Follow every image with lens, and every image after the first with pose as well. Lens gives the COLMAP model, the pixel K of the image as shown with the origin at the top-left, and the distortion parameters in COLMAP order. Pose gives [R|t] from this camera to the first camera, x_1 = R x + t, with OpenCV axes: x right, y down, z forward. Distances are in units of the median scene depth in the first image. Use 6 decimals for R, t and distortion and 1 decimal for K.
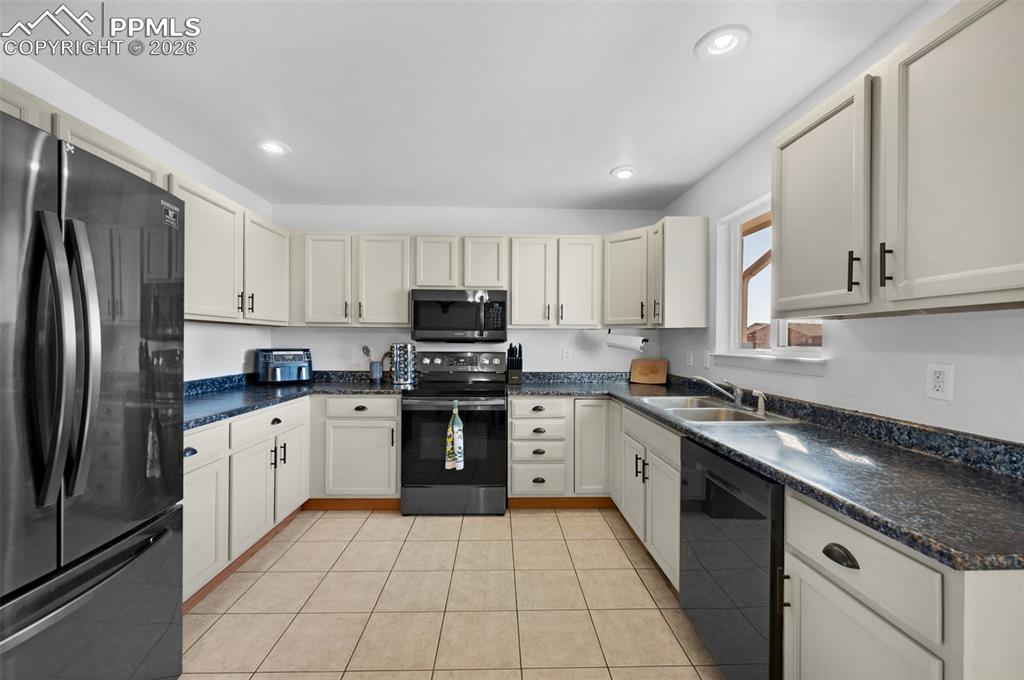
lens RADIAL K [[414.8, 0, 512.9], [0, 414.8, 340.8], [0, 0, 1]] dist [-0.011617, 0.001408]
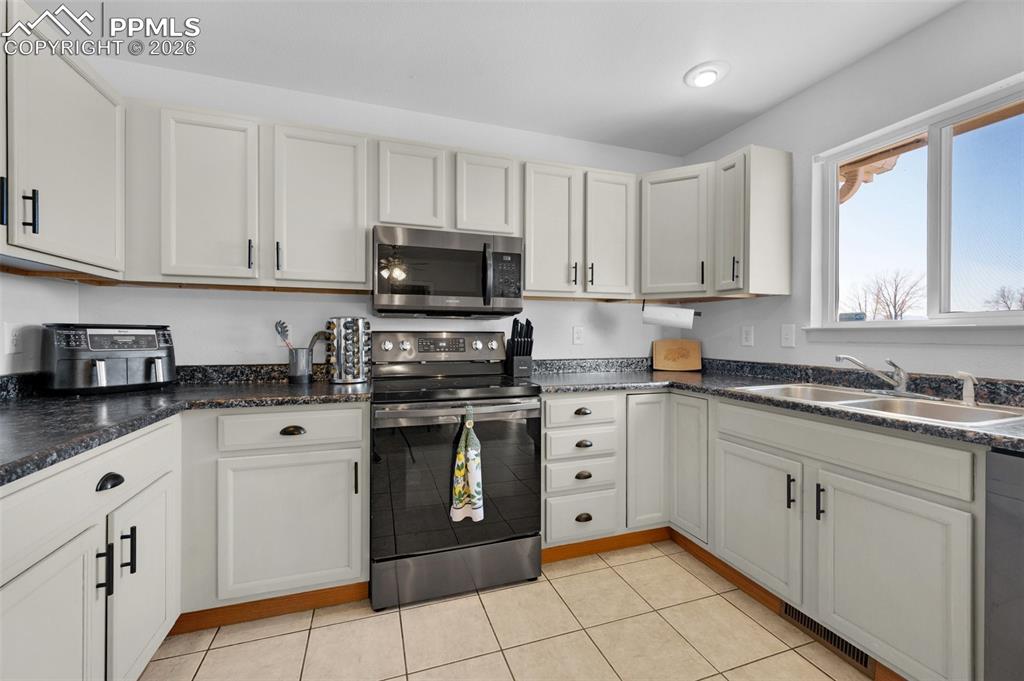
lens RADIAL K [[414.8, 0, 511.4], [0, 414.8, 336.3], [0, 0, 1]] dist [-0.011617, 0.001408]
pose [[0.954706, -0.005712, 0.297497, -0.246591], [0.004545, 0.999979, 0.004615, 0.036929], [-0.297518, -0.003054, 0.954711, 0.386105]]
